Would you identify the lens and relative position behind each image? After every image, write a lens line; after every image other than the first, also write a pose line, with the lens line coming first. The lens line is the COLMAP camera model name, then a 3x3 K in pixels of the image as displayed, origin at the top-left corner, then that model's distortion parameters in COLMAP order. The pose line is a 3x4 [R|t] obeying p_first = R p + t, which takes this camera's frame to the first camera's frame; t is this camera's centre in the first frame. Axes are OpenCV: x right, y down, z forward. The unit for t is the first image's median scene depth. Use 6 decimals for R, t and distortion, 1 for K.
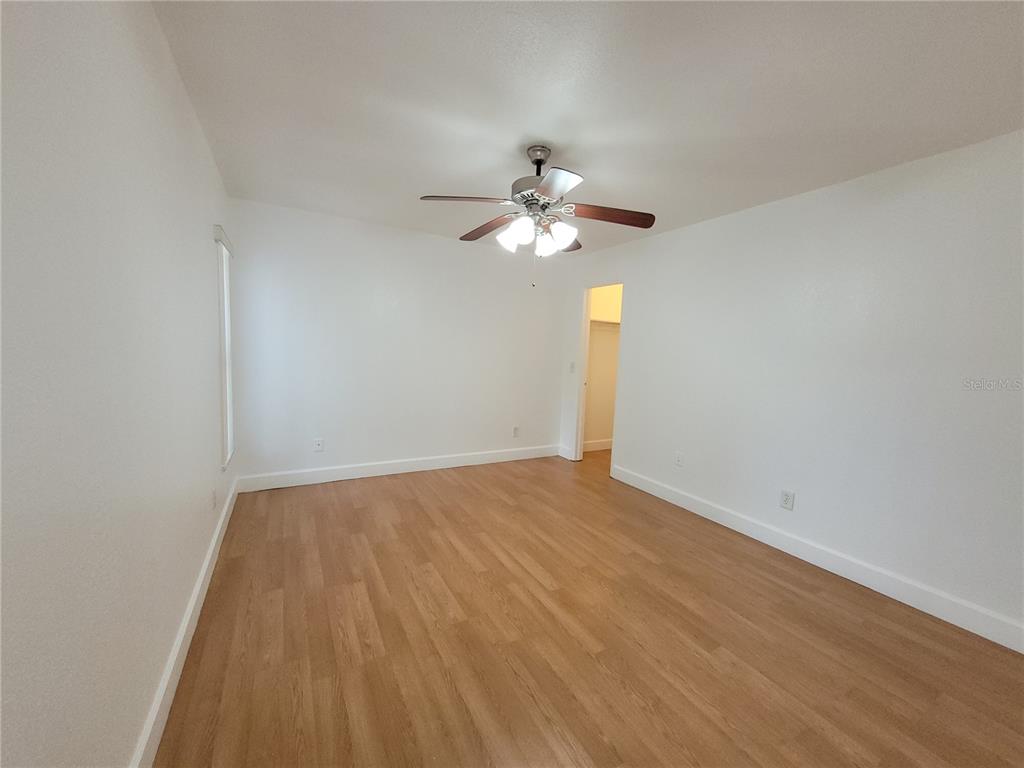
lens RADIAL K [[403.4, 0, 519.8], [0, 403.4, 384.5], [0, 0, 1]] dist [0.002465, -0.000039]
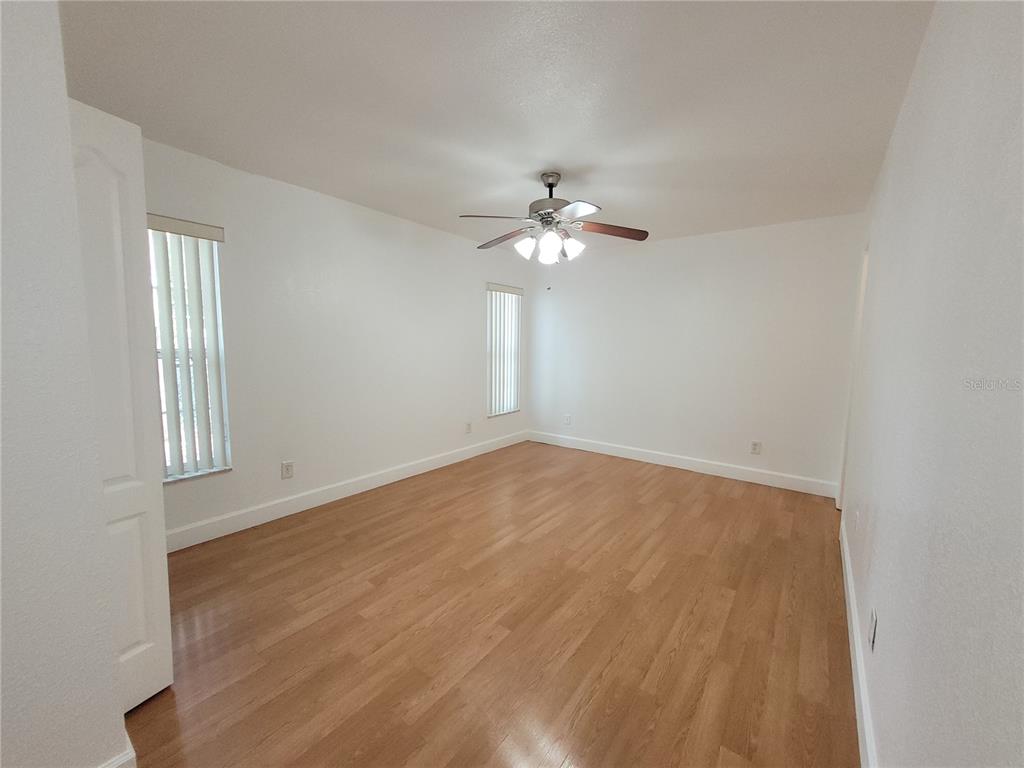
lens RADIAL K [[403.4, 0, 519.8], [0, 403.4, 384.5], [0, 0, 1]] dist [0.002465, -0.000039]
pose [[0.396358, 0.057135, -0.916316, 1.057007], [-0.081138, 0.996336, 0.027027, 0.010178], [0.914504, 0.063635, 0.399542, 0.444448]]
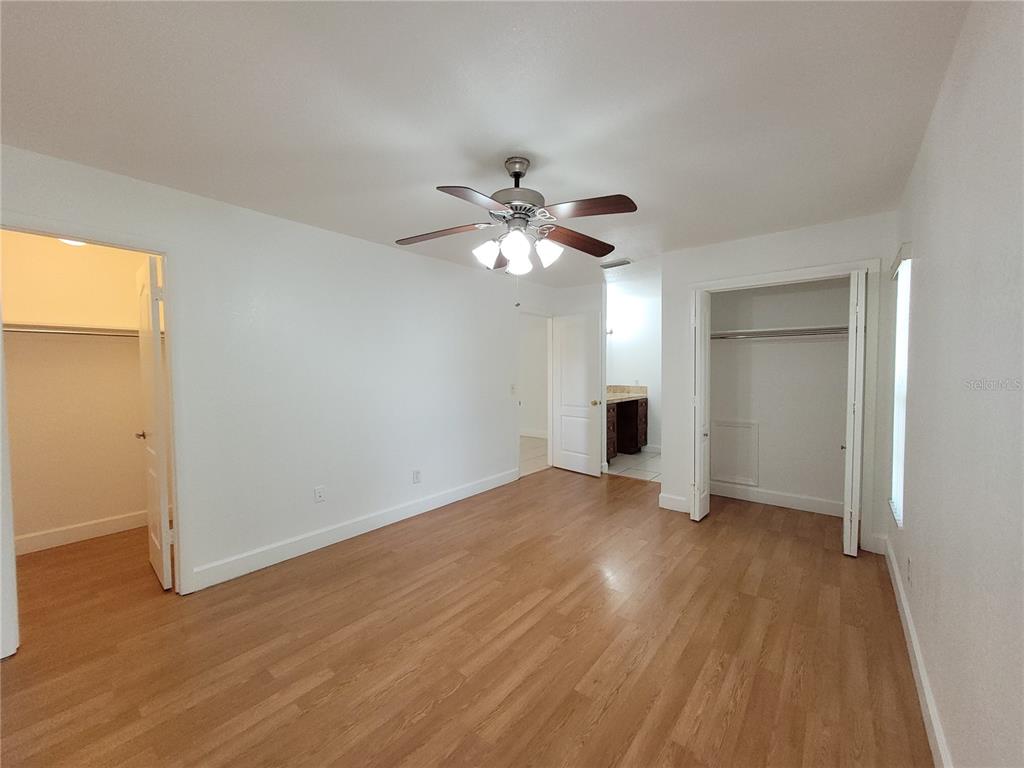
lens RADIAL K [[403.4, 0, 519.8], [0, 403.4, 384.5], [0, 0, 1]] dist [0.002465, -0.000039]
pose [[-0.362964, -0.074622, 0.928810, -0.795977], [0.077873, 0.990872, 0.110039, -0.160511], [-0.928543, 0.112269, -0.353840, 1.282193]]
